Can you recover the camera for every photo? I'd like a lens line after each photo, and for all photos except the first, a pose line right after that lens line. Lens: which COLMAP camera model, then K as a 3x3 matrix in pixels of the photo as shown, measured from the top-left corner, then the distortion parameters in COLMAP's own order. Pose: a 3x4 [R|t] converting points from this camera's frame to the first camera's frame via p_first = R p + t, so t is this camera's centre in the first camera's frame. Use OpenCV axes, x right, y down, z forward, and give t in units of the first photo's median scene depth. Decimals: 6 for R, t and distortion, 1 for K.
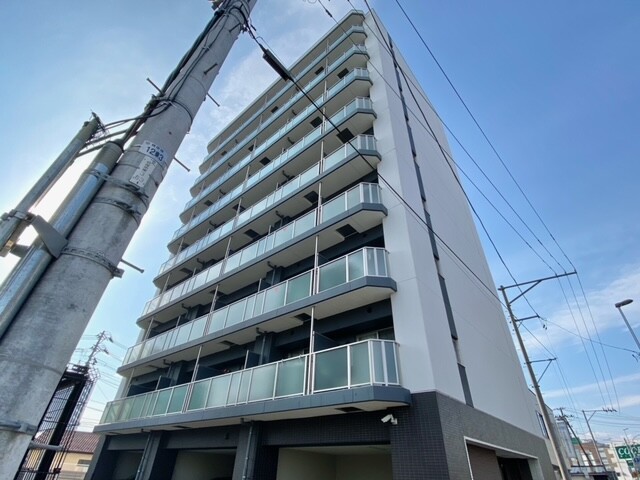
lens RADIAL K [[321.4, 0, 320.0], [0, 321.4, 240.0], [0, 0, 1]] dist [-0.020794, -0.000127]
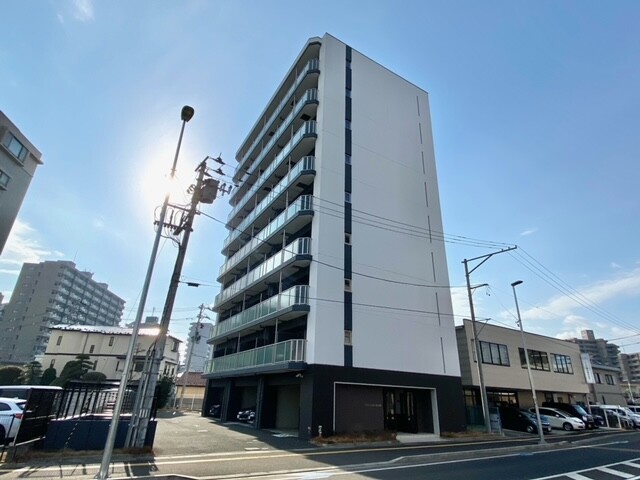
lens RADIAL K [[348.4, 0, 320.0], [0, 348.4, 240.0], [0, 0, 1]] dist [0.000096, 0.000022]
pose [[0.953635, -0.133567, -0.269702, 0.583206], [0.187643, 0.964500, 0.185824, -0.399006], [0.235308, -0.227816, 0.944844, -0.539050]]
